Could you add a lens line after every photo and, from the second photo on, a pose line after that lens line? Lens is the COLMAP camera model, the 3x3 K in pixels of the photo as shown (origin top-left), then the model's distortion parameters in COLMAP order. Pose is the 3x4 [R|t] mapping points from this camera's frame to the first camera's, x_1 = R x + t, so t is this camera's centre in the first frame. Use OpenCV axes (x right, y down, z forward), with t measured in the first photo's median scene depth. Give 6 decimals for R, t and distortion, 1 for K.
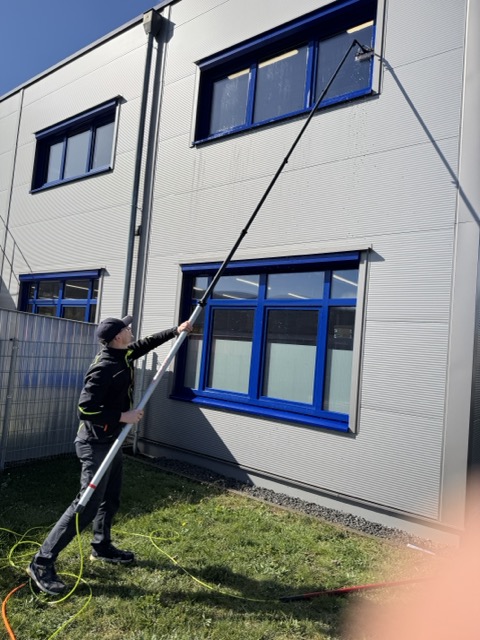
lens RADIAL K [[456.8, 0, 237.2], [0, 456.8, 316.7], [0, 0, 1]] dist [-0.001328, -0.015353]
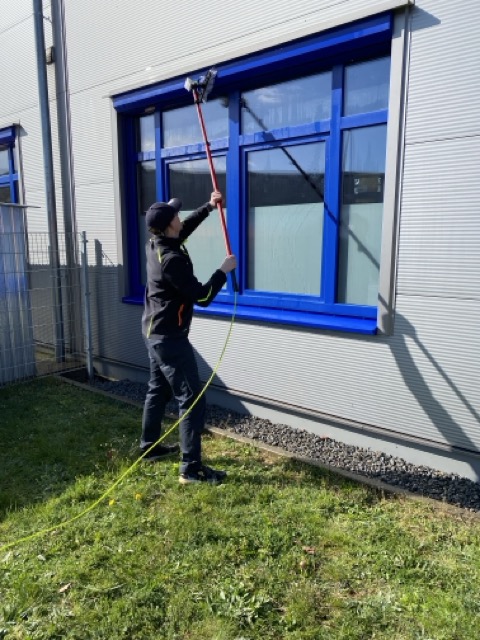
lens RADIAL K [[492.7, 0, 234.9], [0, 492.7, 325.6], [0, 0, 1]] dist [0.013631, -0.018264]
pose [[0.995662, -0.076950, -0.052308, 0.078917], [0.087409, 0.966237, 0.242375, 0.055386], [0.031891, -0.245896, 0.968771, 0.313887]]
